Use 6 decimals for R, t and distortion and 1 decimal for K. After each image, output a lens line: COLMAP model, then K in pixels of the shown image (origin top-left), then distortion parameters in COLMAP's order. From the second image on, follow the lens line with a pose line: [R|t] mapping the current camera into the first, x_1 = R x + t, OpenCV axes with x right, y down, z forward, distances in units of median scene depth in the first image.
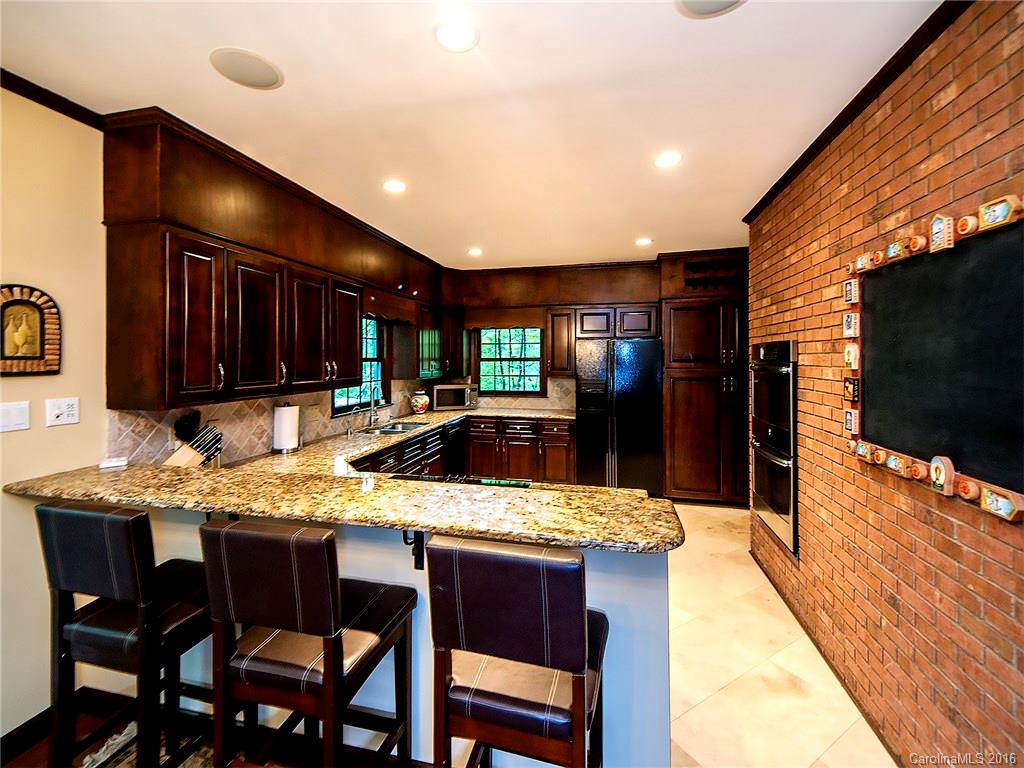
lens RADIAL K [[430.9, 0, 510.3], [0, 430.9, 379.8], [0, 0, 1]] dist [0.044471, -0.012477]
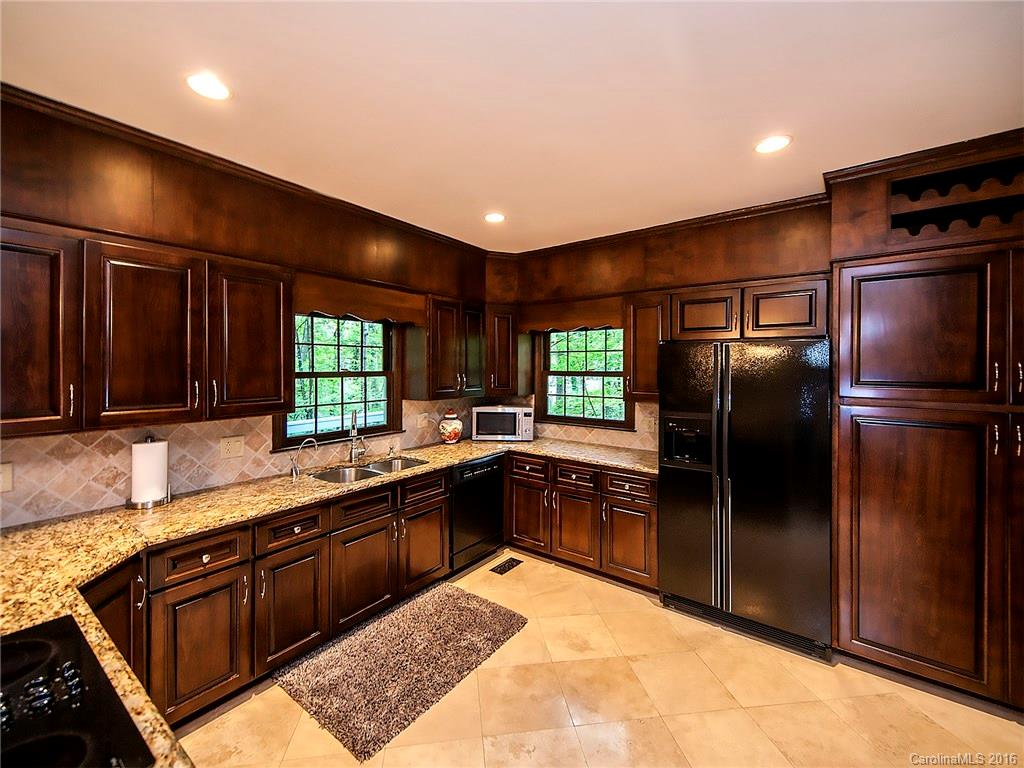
lens RADIAL K [[430.9, 0, 510.3], [0, 430.9, 379.8], [0, 0, 1]] dist [0.044471, -0.012477]
pose [[0.914570, 0.017909, -0.404031, 0.199222], [-0.024387, 0.999643, -0.010892, -0.029678], [0.403691, 0.019815, 0.914681, 0.346132]]
